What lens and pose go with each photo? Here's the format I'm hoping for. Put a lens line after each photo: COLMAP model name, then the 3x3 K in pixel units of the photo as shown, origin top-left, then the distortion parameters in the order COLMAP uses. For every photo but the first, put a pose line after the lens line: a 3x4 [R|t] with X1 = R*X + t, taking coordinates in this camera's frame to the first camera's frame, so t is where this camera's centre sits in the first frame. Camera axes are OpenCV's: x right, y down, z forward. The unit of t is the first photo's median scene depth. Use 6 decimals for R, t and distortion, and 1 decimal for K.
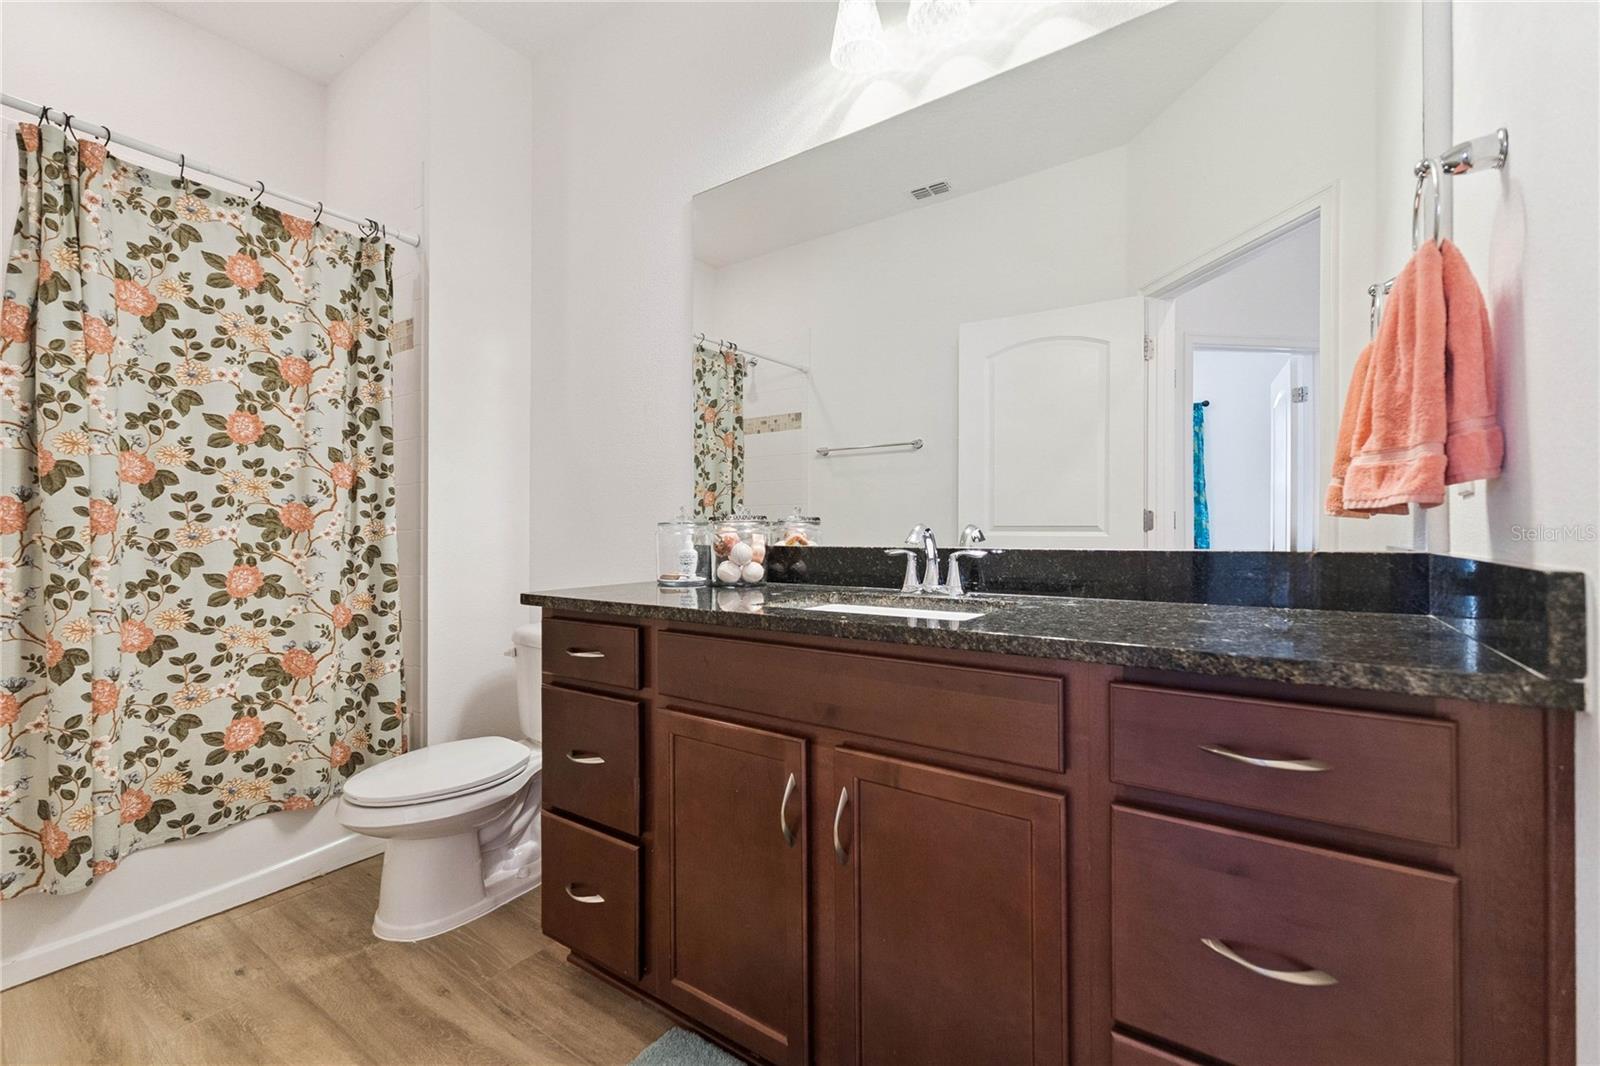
lens RADIAL K [[678.0, 0, 804.3], [0, 678.0, 531.5], [0, 0, 1]] dist [0.008739, -0.000746]
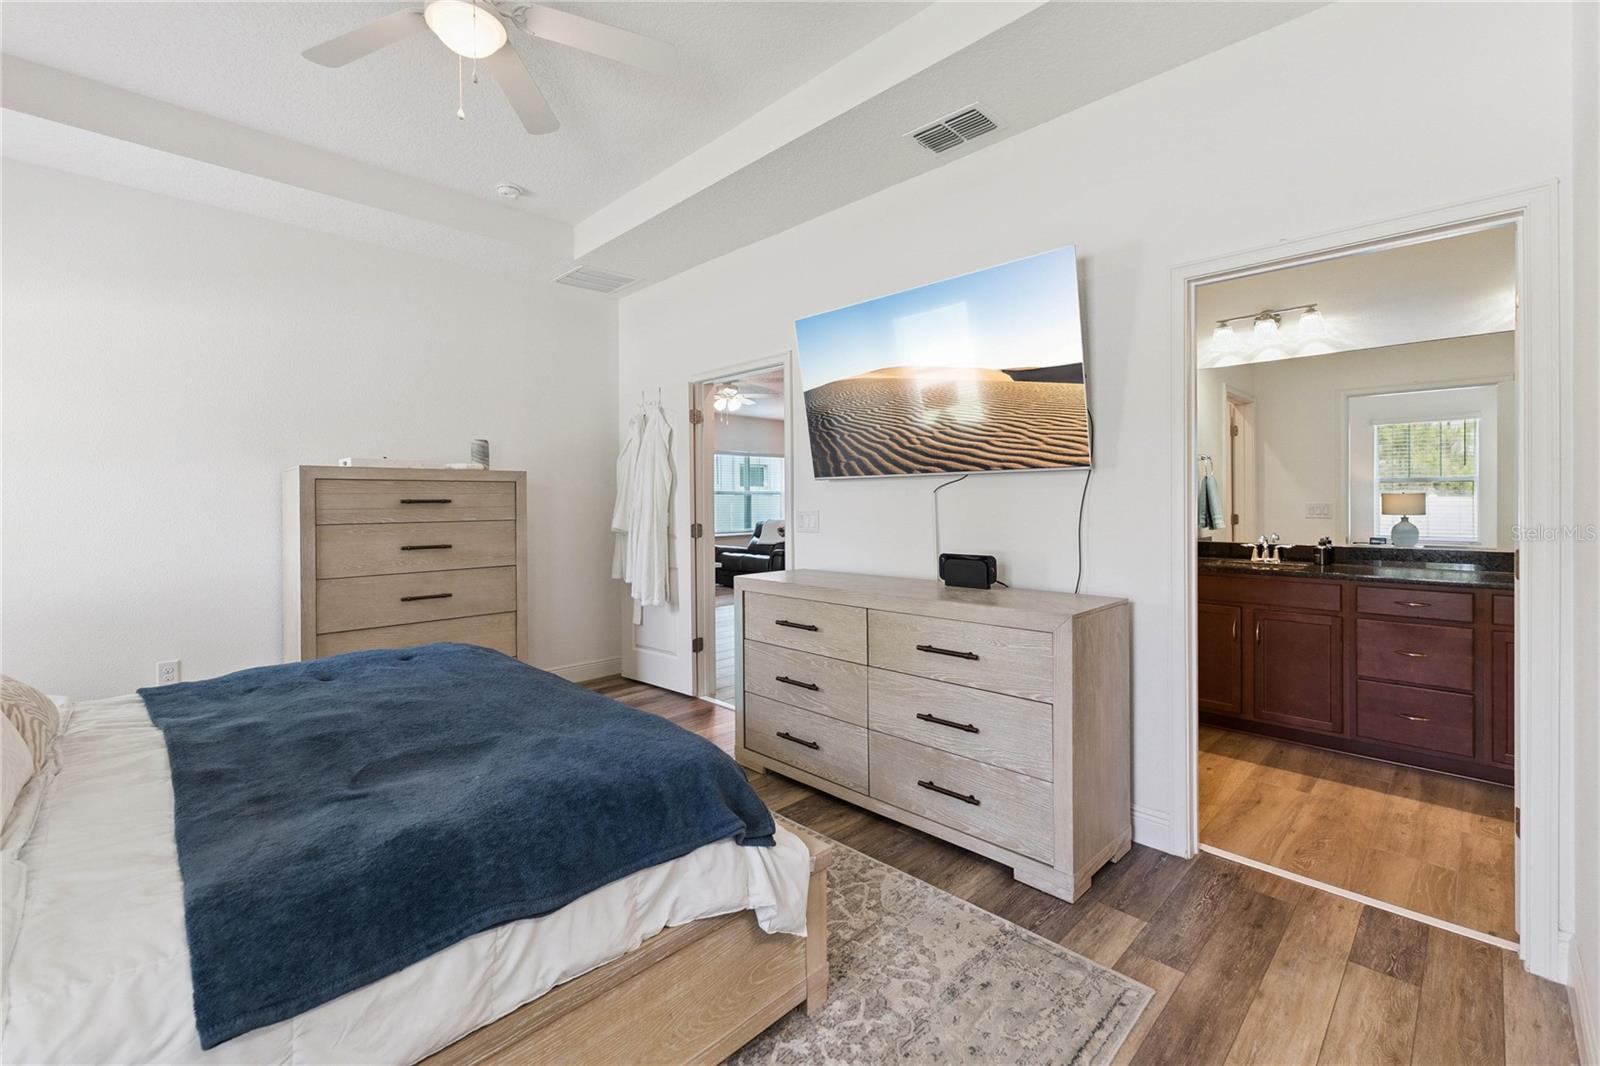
lens RADIAL K [[678.0, 0, 815.2], [0, 678.0, 505.5], [0, 0, 1]] dist [0.008739, -0.000746]
pose [[0.986278, -0.003955, -0.165046, -1.103230], [0.005149, 0.999964, 0.006810, -0.154391], [0.165013, -0.007567, 0.986262, -1.888651]]
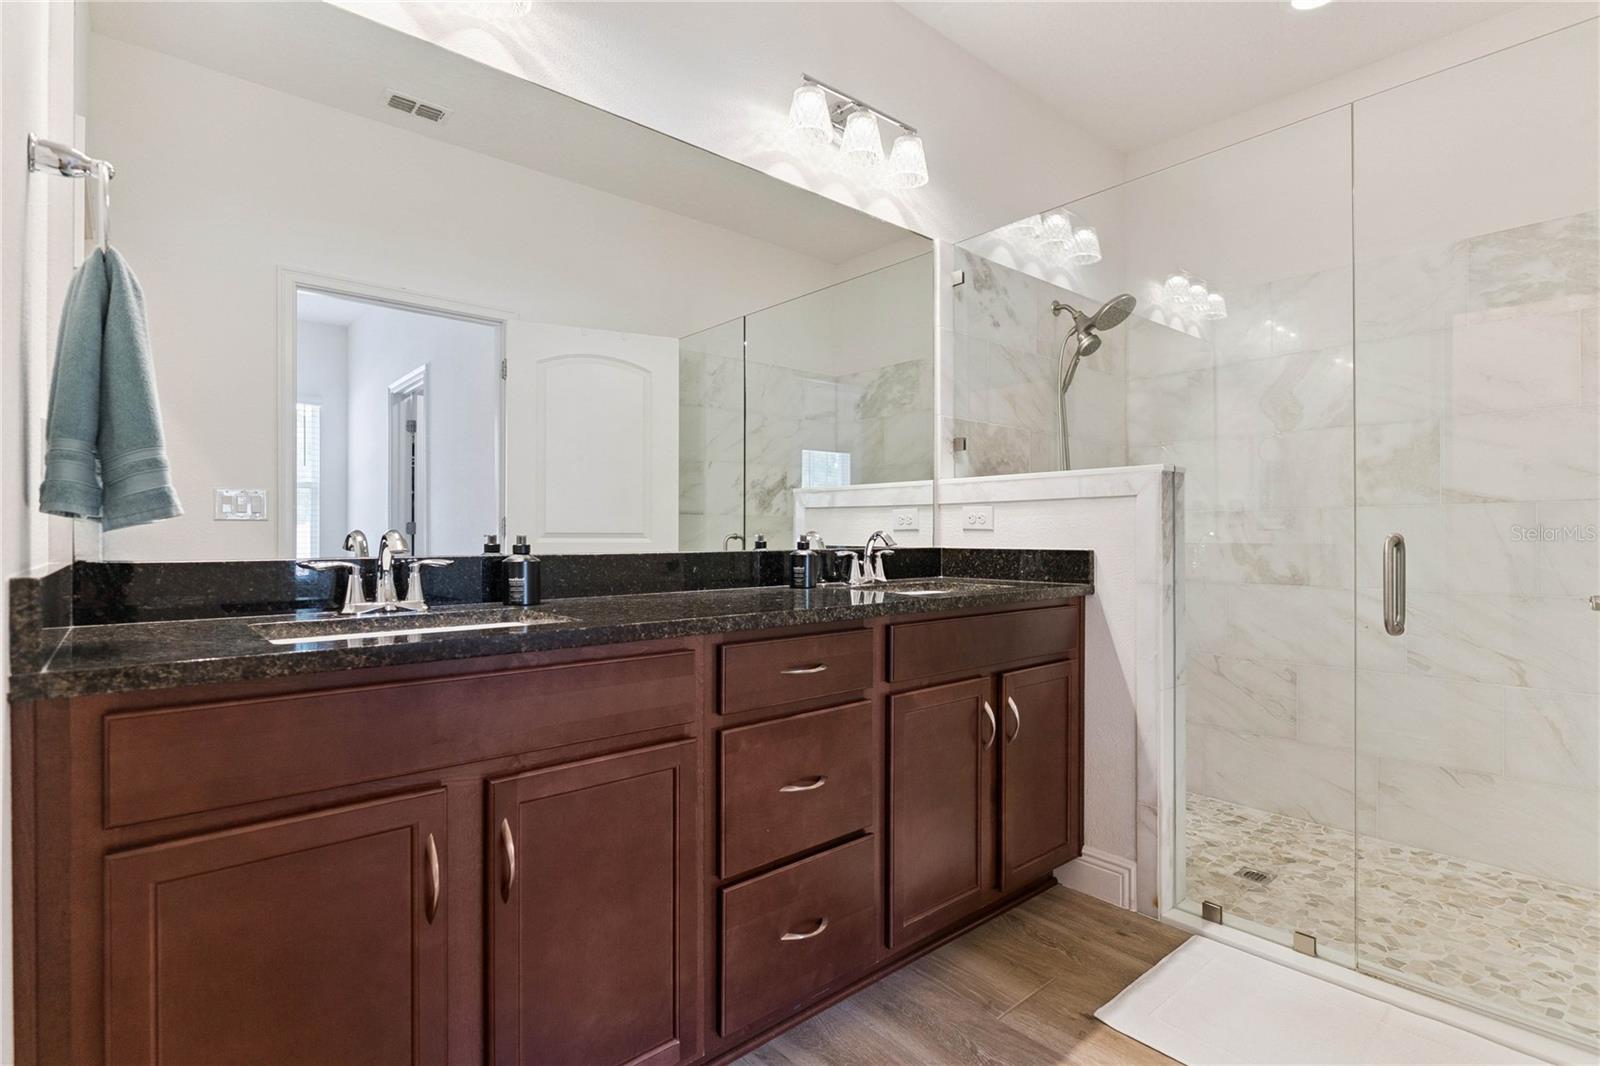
lens RADIAL K [[782.0, 0, 800.5], [0, 782.0, 533.4], [0, 0, 1]] dist [0.000266, -0.000762]
pose [[0.246547, 0.003566, 0.969124, -0.647955], [0.000575, 0.999993, -0.003826, -0.003108], [-0.969131, 0.001500, 0.246543, 0.259564]]
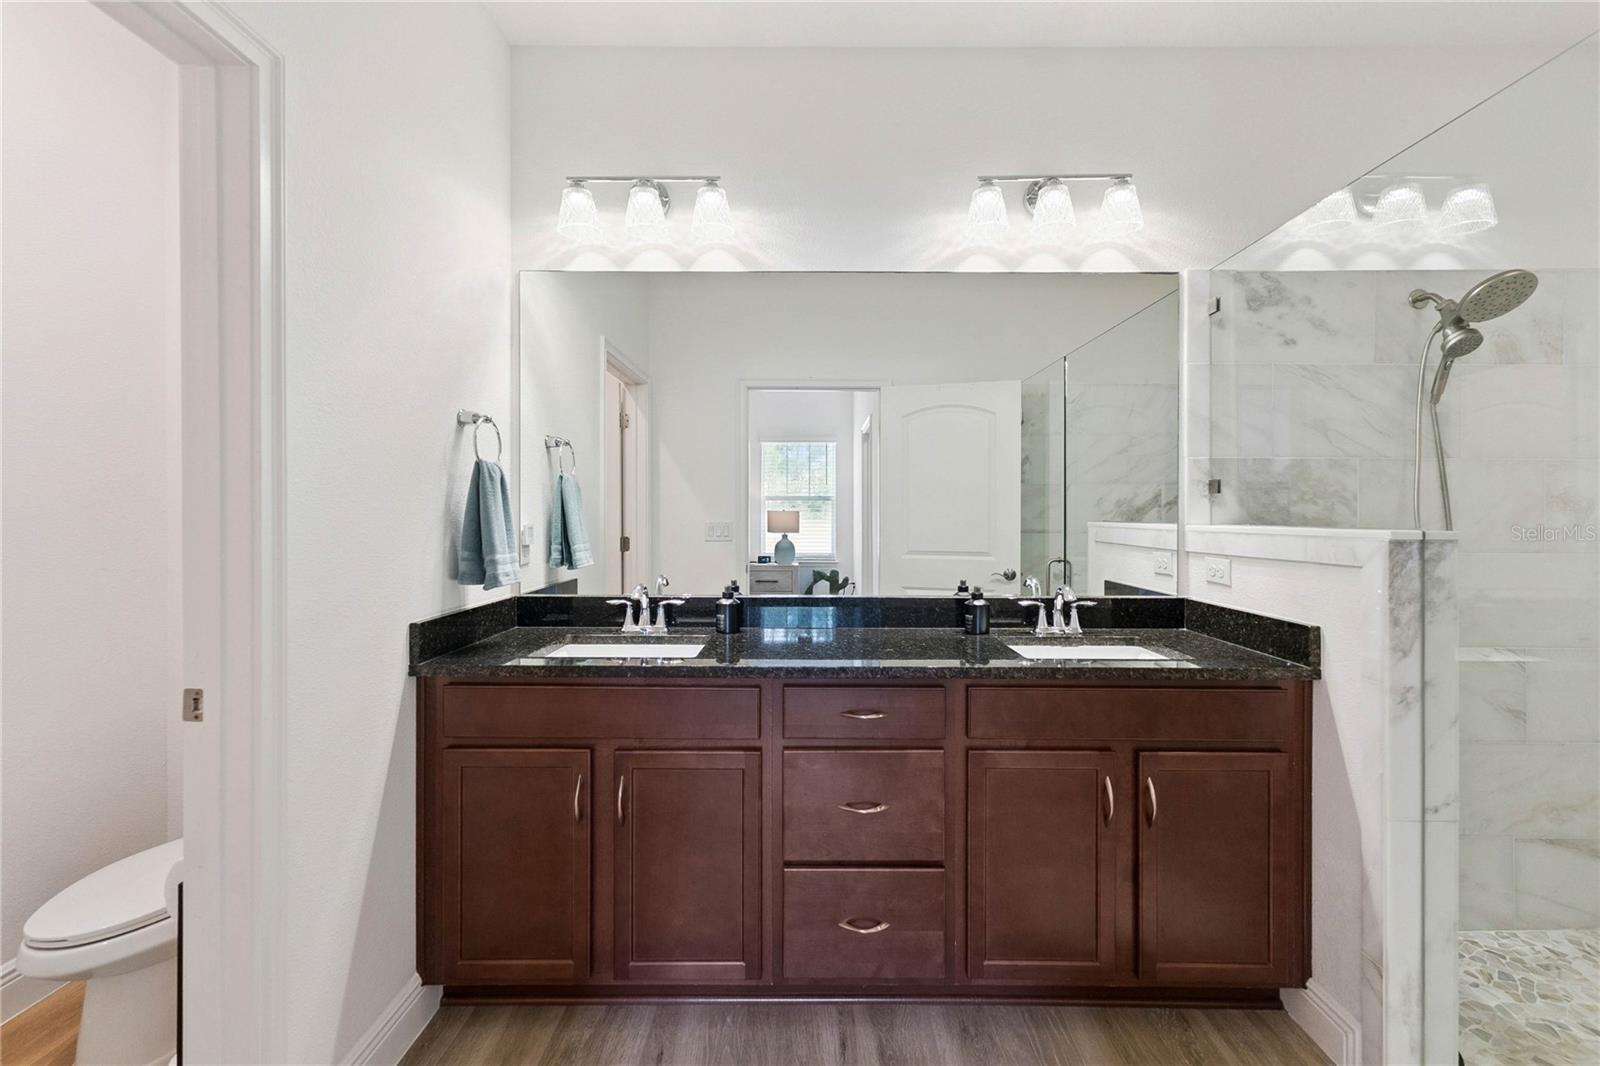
lens RADIAL K [[678.0, 0, 797.1], [0, 678.0, 513.8], [0, 0, 1]] dist [0.008739, -0.000746]
pose [[0.829132, 0.002489, 0.559047, -0.349277], [-0.001598, 0.999997, -0.002083, -0.155669], [-0.559050, 0.000834, 0.829134, -0.363290]]
